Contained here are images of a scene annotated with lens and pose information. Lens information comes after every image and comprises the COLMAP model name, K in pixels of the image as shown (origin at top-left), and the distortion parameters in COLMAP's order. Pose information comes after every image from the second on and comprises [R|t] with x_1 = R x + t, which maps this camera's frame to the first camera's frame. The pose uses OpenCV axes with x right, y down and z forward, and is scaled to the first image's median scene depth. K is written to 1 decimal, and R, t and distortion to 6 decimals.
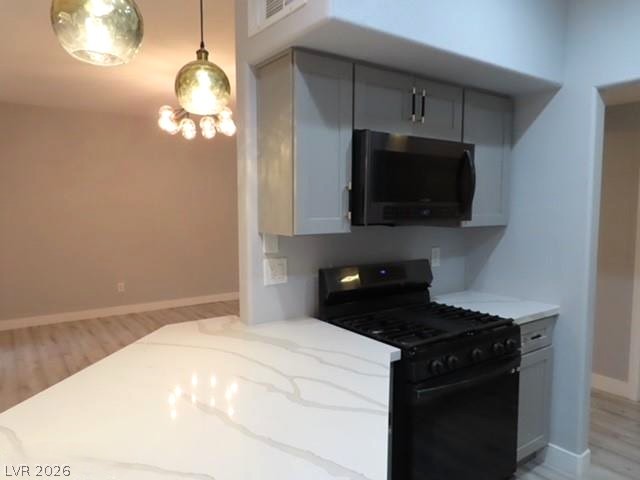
lens RADIAL K [[456.9, 0, 320.0], [0, 456.9, 240.0], [0, 0, 1]] dist [-0.005922, 0.002681]
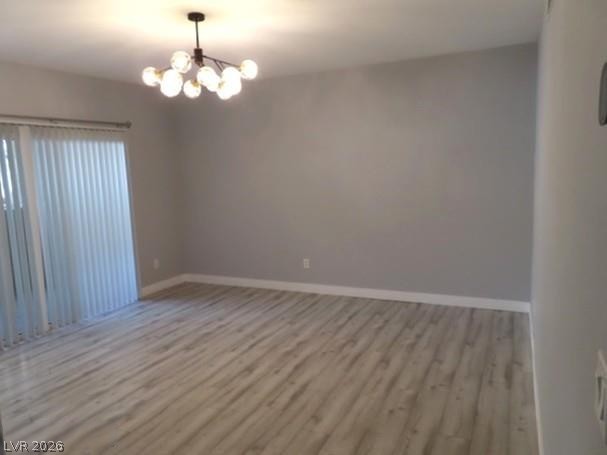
lens RADIAL K [[458.1, 0, 303.5], [0, 458.1, 227.5], [0, 0, 1]] dist [-0.002775, -0.002319]
pose [[0.501142, 0.101096, -0.859439, 1.075989], [-0.035857, 0.994725, 0.096101, -0.178560], [0.864622, -0.017344, 0.502124, 1.575808]]
